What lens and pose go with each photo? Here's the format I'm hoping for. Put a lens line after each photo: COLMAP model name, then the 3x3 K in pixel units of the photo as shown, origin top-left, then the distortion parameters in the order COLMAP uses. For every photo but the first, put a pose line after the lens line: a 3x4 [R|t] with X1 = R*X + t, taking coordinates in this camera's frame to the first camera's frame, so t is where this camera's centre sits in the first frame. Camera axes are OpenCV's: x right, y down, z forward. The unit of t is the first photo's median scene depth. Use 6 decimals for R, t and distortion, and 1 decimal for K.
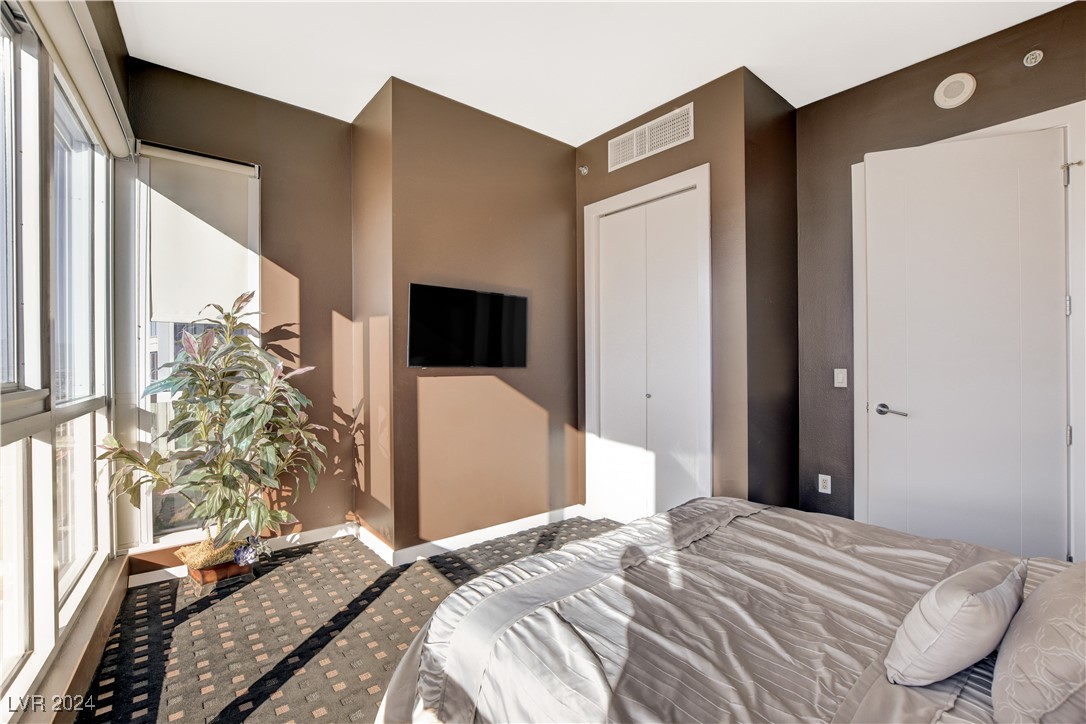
lens RADIAL K [[479.0, 0, 547.7], [0, 479.0, 359.0], [0, 0, 1]] dist [-0.020432, 0.006354]
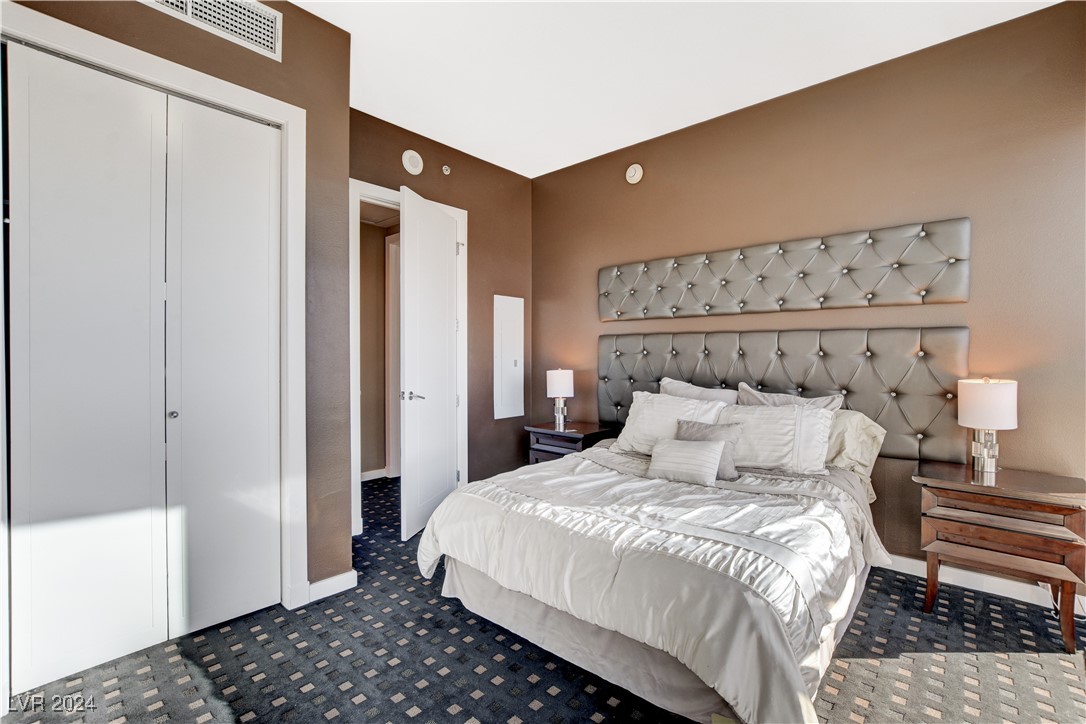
lens RADIAL K [[479.0, 0, 547.7], [0, 479.0, 359.0], [0, 0, 1]] dist [-0.020432, 0.006354]
pose [[-0.142166, 0.001250, 0.989842, -0.524451], [0.004026, 0.999992, -0.000684, 0.010202], [-0.989835, 0.003888, -0.142170, 0.730248]]
